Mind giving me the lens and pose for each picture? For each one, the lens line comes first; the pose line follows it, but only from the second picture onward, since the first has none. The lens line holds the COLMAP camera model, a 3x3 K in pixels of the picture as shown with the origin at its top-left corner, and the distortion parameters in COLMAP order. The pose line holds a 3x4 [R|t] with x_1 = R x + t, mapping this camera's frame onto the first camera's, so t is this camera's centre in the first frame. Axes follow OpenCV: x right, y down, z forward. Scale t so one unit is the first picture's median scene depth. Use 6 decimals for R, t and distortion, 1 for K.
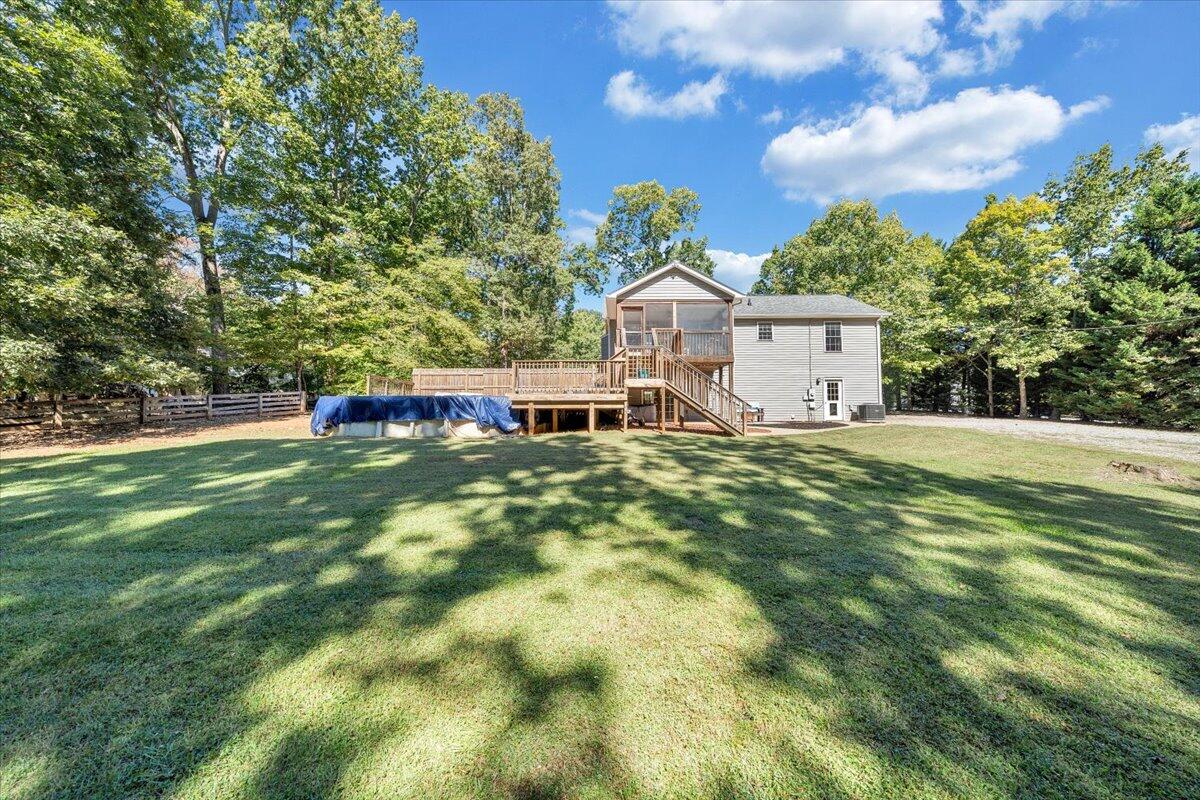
lens RADIAL K [[413.0, 0, 602.5], [0, 413.0, 400.5], [0, 0, 1]] dist [-0.001502, 0.000122]
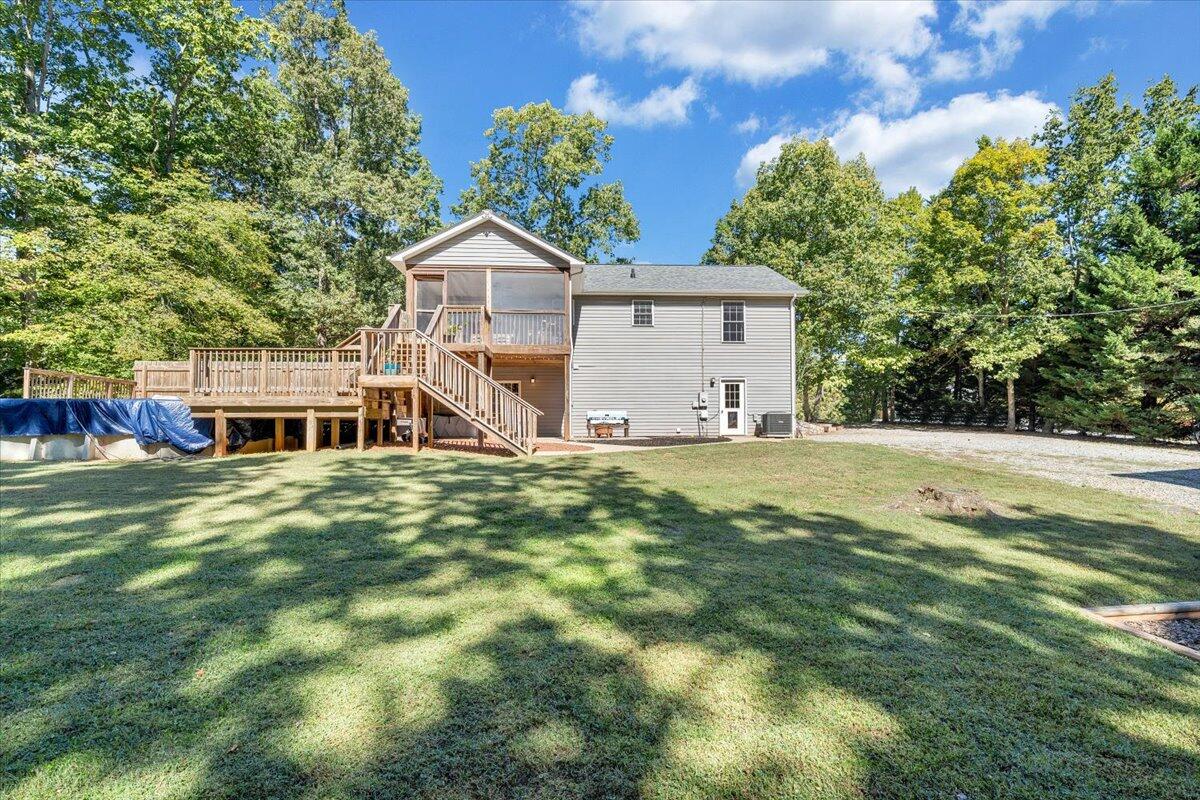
lens RADIAL K [[556.8, 0, 599.3], [0, 556.8, 426.9], [0, 0, 1]] dist [0.001171, 0.000507]
pose [[0.997250, -0.001794, 0.074093, 0.219726], [-0.000395, 0.999564, 0.029529, 0.003929], [-0.074113, -0.029477, 0.996814, 0.015014]]
